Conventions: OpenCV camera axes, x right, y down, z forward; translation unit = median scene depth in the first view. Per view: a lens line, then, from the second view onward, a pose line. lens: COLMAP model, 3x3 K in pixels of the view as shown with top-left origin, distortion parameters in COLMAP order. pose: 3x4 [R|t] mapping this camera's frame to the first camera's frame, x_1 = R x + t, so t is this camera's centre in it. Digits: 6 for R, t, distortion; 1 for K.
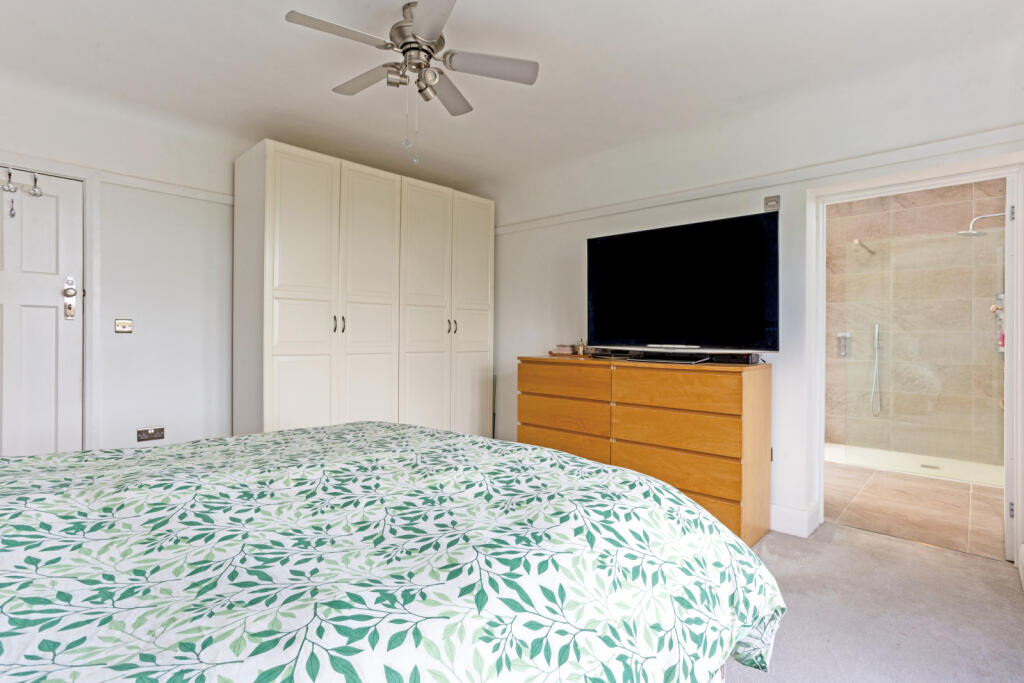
lens RADIAL K [[500.0, 0, 504.3], [0, 500.0, 341.2], [0, 0, 1]] dist [-0.023312, 0.006037]
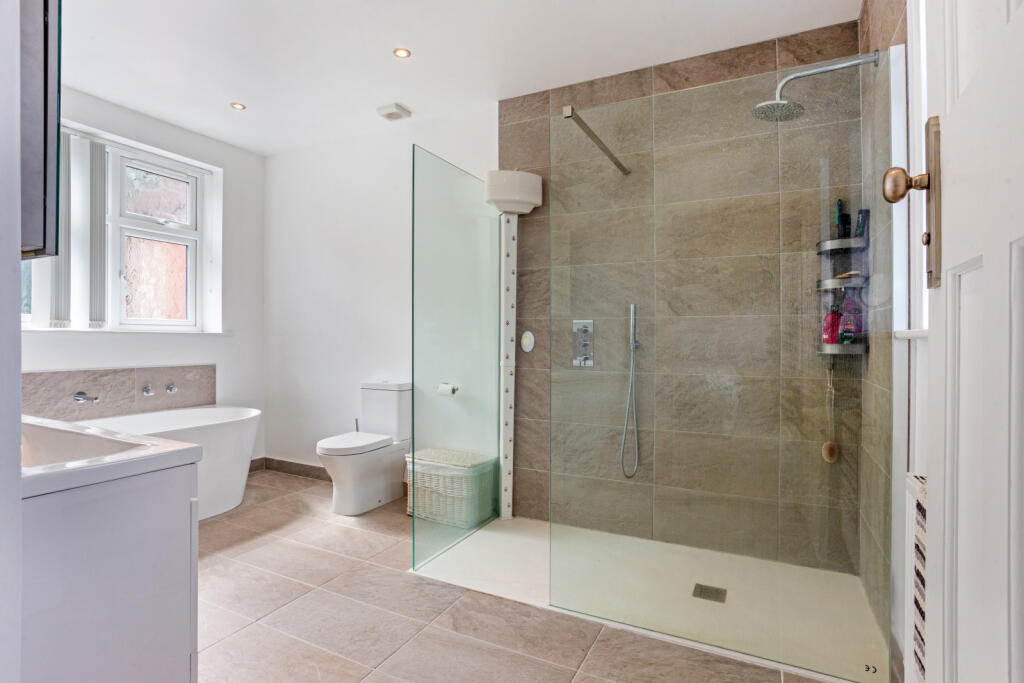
lens RADIAL K [[500.0, 0, 518.6], [0, 500.0, 335.9], [0, 0, 1]] dist [-0.023312, 0.006037]
pose [[0.957624, -0.004444, 0.287987, 0.482160], [0.008090, 0.999901, -0.011472, 0.006051], [-0.287907, 0.013316, 0.957566, 0.521220]]
